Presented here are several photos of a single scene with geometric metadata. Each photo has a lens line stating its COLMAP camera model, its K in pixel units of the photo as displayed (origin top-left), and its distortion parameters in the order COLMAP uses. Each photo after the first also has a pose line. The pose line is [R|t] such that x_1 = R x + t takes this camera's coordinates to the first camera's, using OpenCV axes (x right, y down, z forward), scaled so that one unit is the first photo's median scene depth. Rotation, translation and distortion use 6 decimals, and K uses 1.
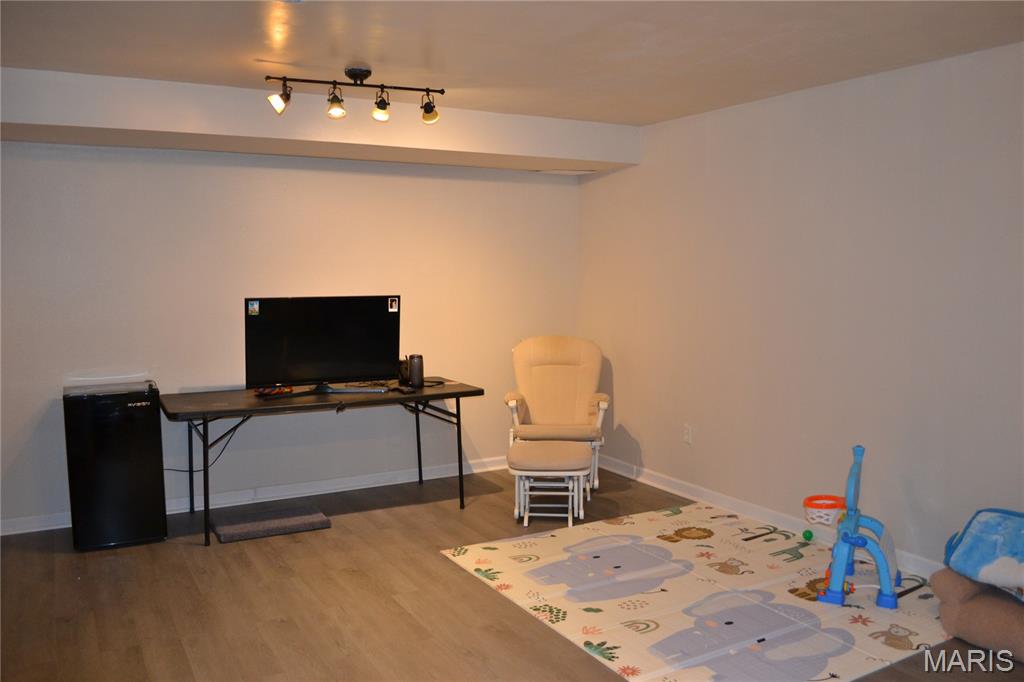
lens RADIAL K [[816.6, 0, 513.1], [0, 816.6, 340.4], [0, 0, 1]] dist [-0.071872, -0.002701]
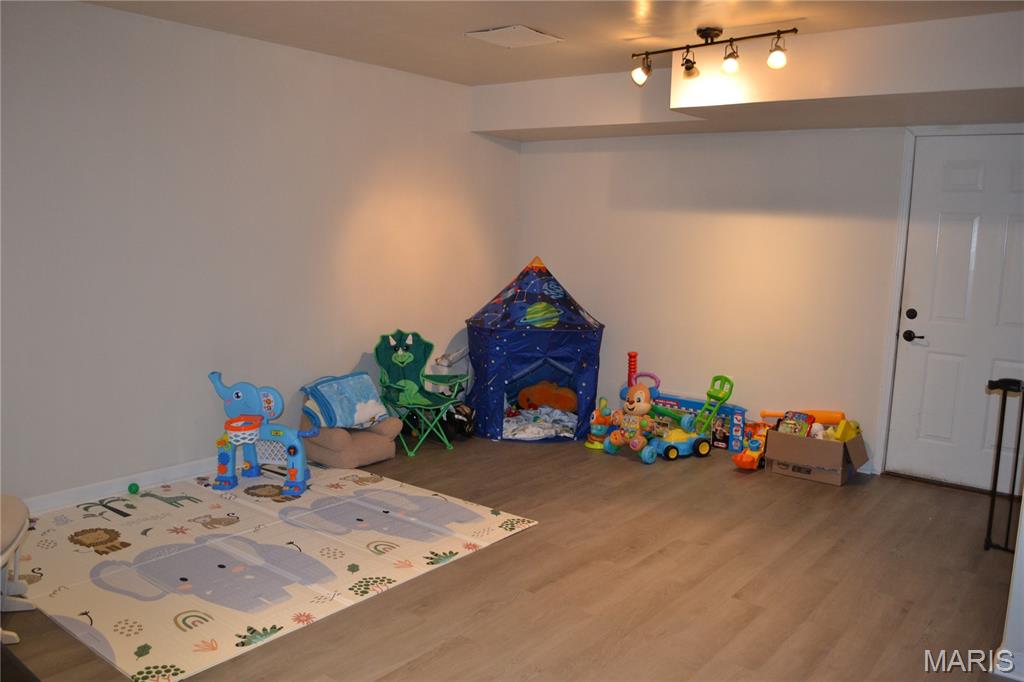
lens RADIAL K [[816.6, 0, 509.5], [0, 816.6, 342.8], [0, 0, 1]] dist [-0.071872, -0.002701]
pose [[-0.373807, -0.138853, 0.917054, -0.832803], [0.049089, 0.984383, 0.169057, -0.086737], [-0.926206, 0.108212, -0.361153, 1.166982]]
